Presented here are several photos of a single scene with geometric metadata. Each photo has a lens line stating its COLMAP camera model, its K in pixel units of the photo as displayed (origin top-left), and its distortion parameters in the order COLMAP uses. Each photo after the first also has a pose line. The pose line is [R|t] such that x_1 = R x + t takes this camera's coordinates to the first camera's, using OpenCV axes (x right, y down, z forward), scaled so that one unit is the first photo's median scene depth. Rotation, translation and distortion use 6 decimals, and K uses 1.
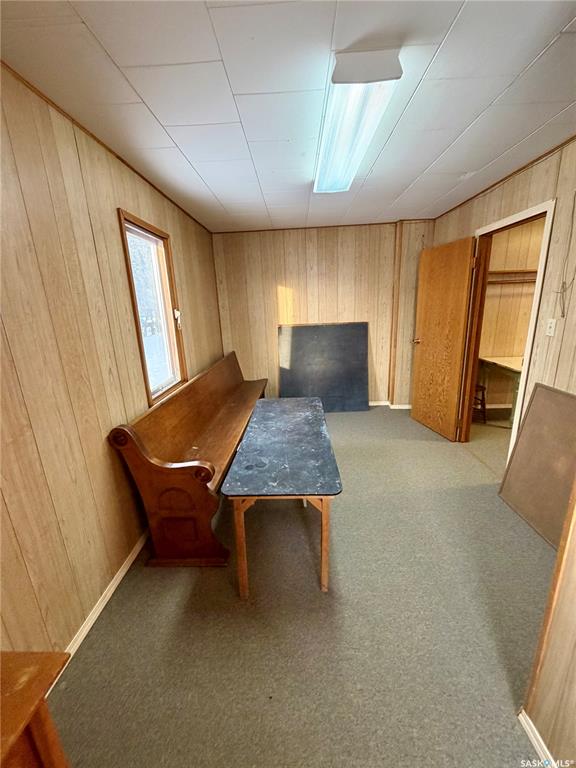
lens RADIAL K [[304.6, 0, 287.5], [0, 304.6, 381.5], [0, 0, 1]] dist [-0.002695, 0.001114]
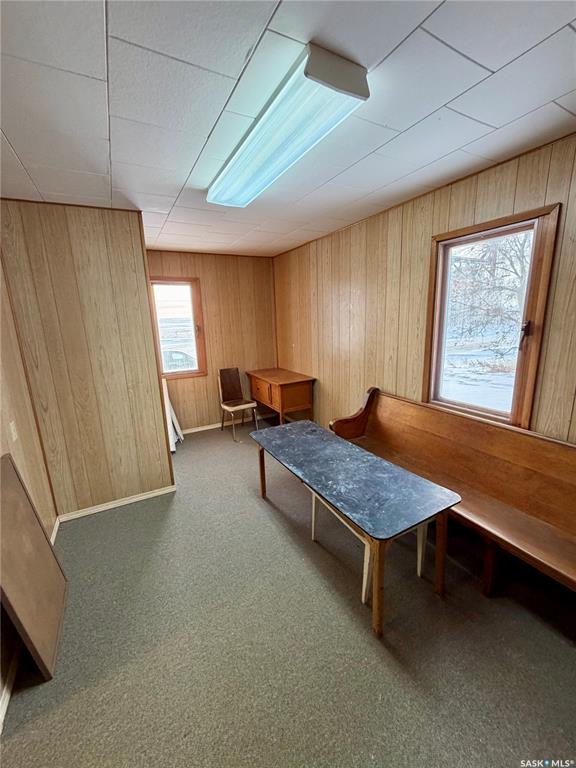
lens RADIAL K [[304.6, 0, 287.5], [0, 304.6, 383.0], [0, 0, 1]] dist [-0.002695, 0.001114]
pose [[-0.856291, 0.185653, -0.481973, 0.565279], [-0.055084, 0.895016, 0.442620, -0.498647], [0.513548, 0.405560, -0.756168, 1.673911]]
